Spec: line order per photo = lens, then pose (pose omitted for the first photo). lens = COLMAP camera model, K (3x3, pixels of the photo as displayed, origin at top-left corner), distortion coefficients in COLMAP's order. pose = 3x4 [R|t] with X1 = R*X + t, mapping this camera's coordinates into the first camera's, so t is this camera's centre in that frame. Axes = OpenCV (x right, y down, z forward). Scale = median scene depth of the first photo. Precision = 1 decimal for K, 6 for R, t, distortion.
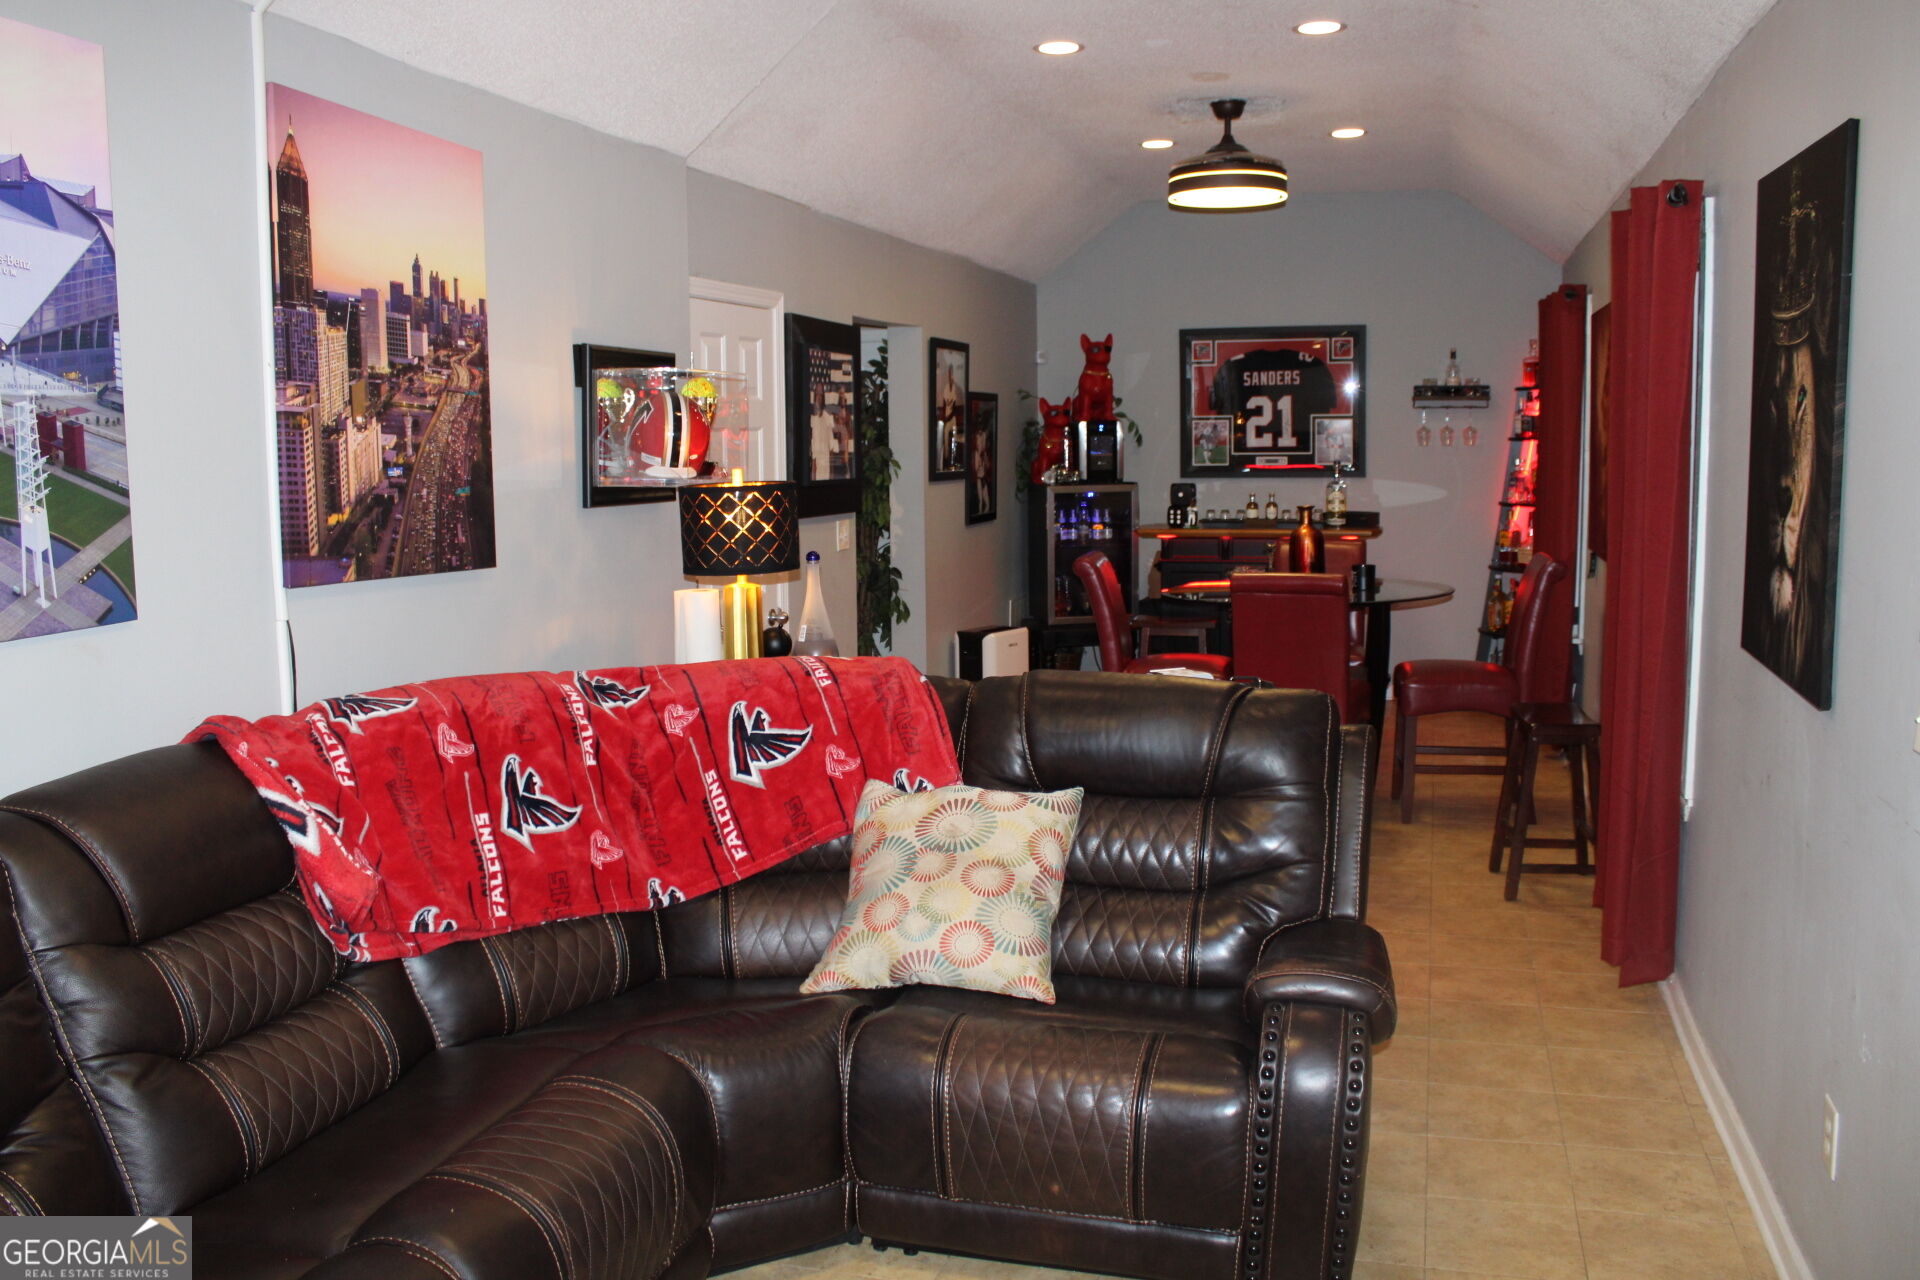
lens RADIAL K [[1609.2, 0, 951.7], [0, 1609.2, 628.8], [0, 0, 1]] dist [-0.163674, 0.152271]
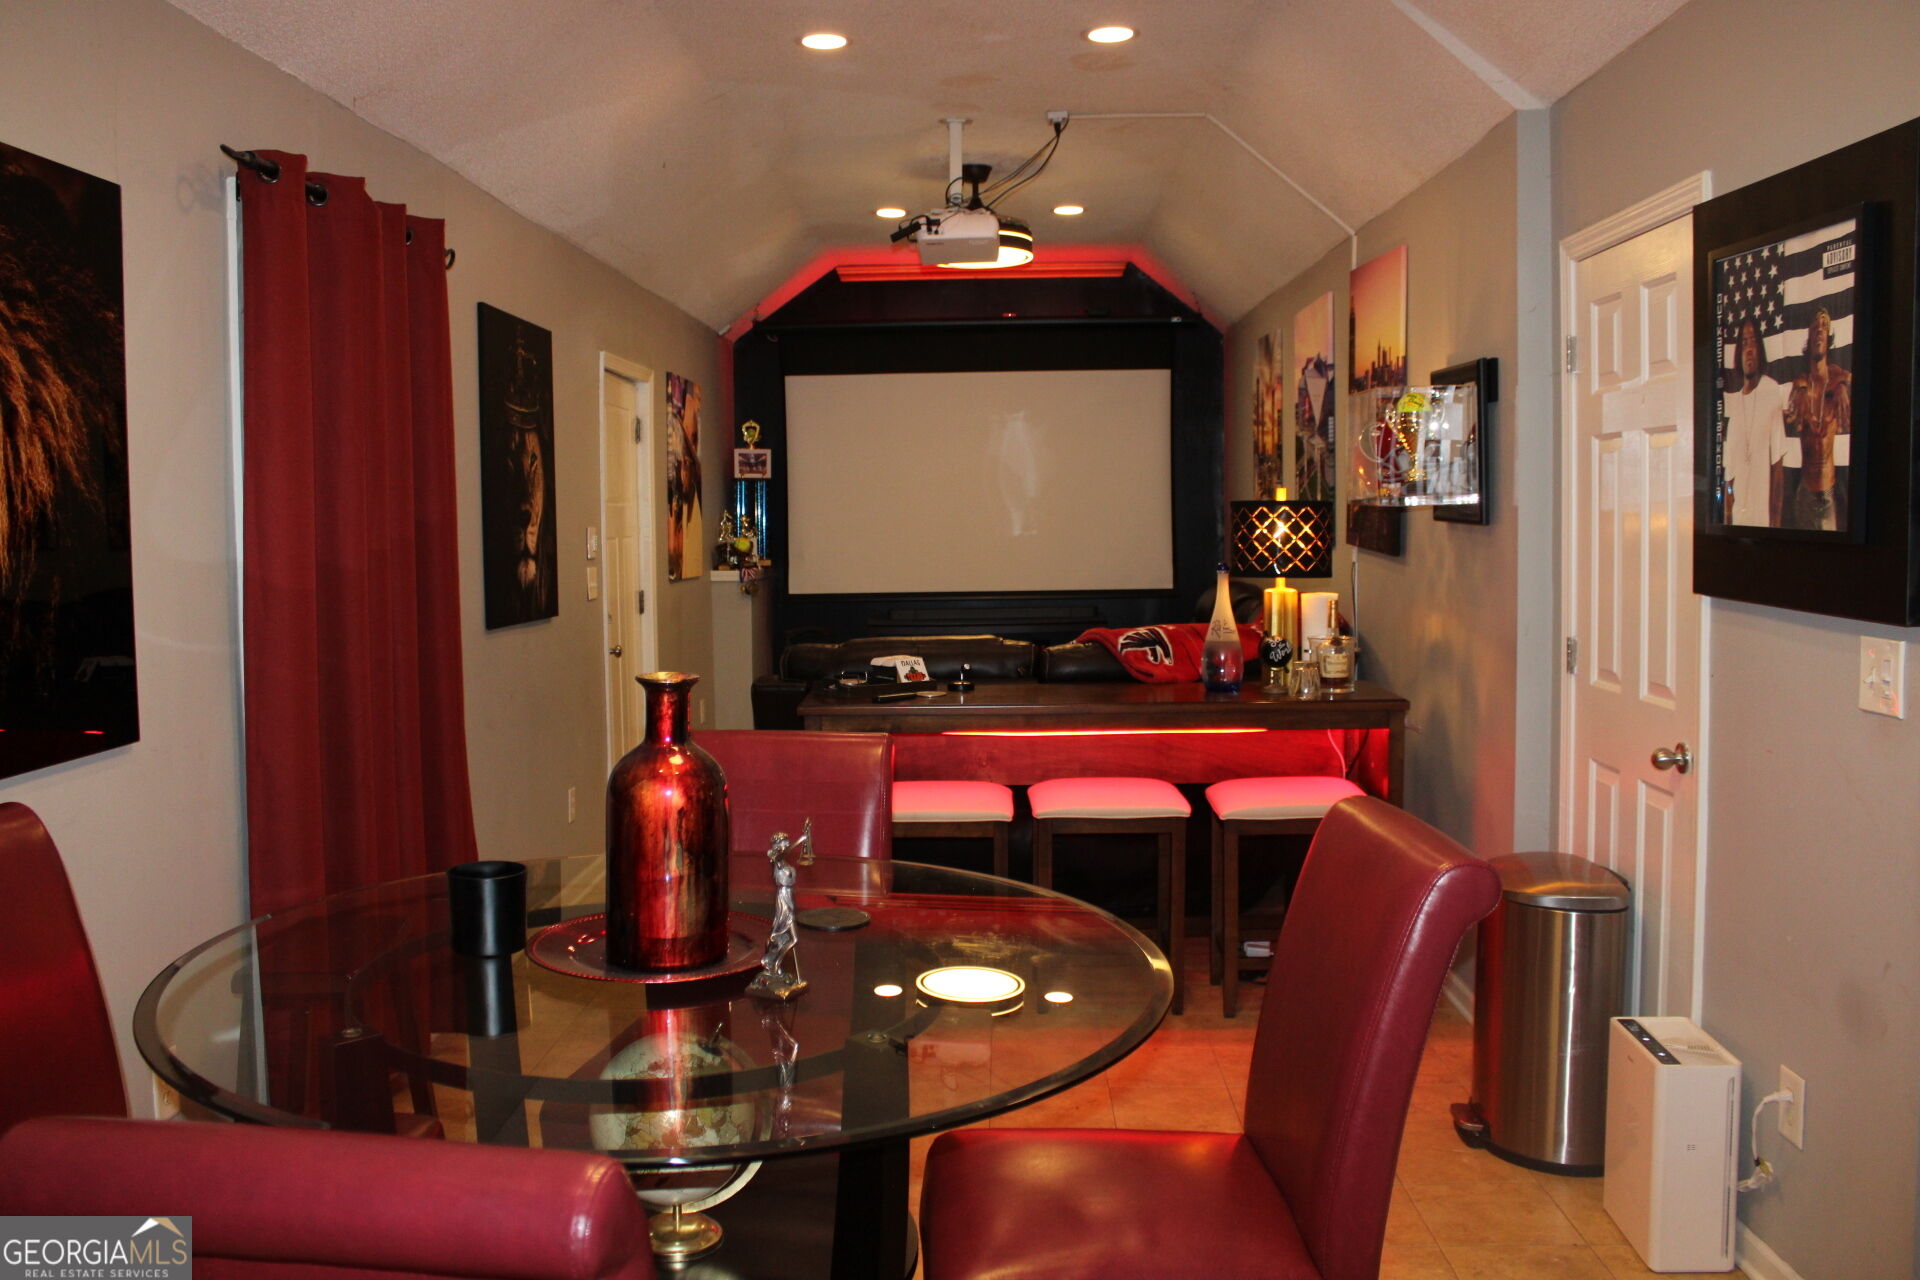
lens RADIAL K [[1609.2, 0, 951.7], [0, 1609.2, 628.8], [0, 0, 1]] dist [-0.163674, 0.152271]
pose [[-0.965345, 0.044902, -0.257087, 0.419924], [-0.006167, 0.980888, 0.194476, -0.238690], [0.260906, 0.189322, -0.946618, 2.183445]]
